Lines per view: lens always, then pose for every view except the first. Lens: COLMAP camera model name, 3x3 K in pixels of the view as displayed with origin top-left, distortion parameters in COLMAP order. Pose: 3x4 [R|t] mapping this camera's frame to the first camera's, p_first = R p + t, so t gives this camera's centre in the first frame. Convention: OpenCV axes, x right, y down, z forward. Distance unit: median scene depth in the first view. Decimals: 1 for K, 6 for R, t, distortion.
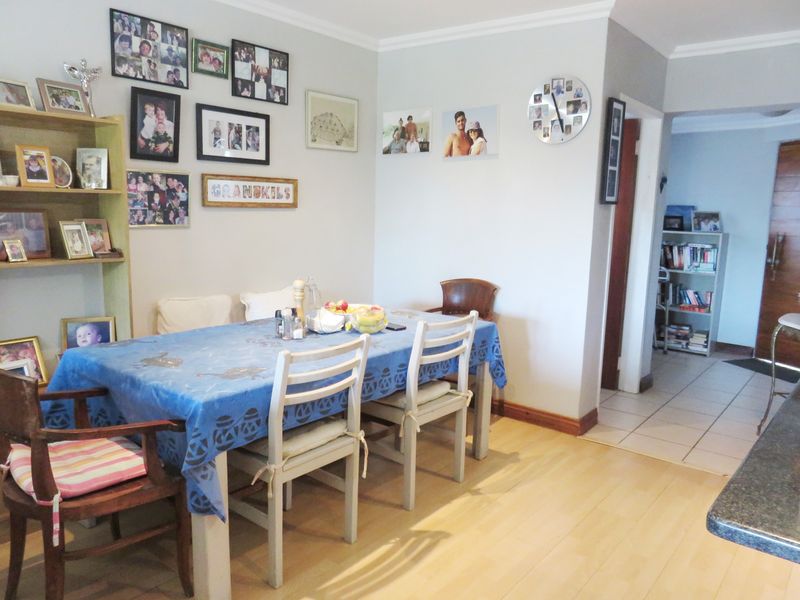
lens RADIAL K [[598.9, 0, 401.5], [0, 598.9, 297.3], [0, 0, 1]] dist [-0.003380, 0.001060]
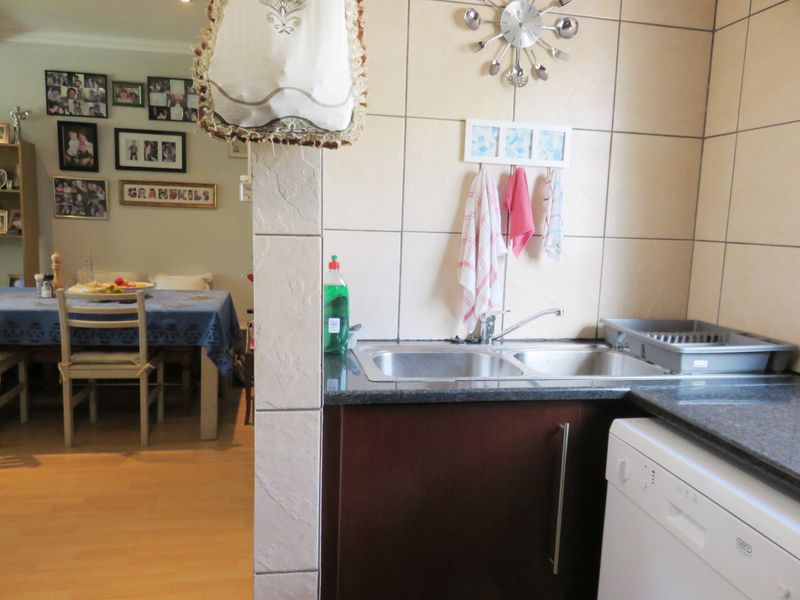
lens RADIAL K [[598.9, 0, 400.6], [0, 598.9, 300.8], [0, 0, 1]] dist [-0.003380, 0.001060]
pose [[0.766119, 0.091152, -0.636202, 1.067700], [-0.116226, 0.993220, 0.002344, -0.015004], [0.632102, 0.072148, 0.771519, 0.400312]]
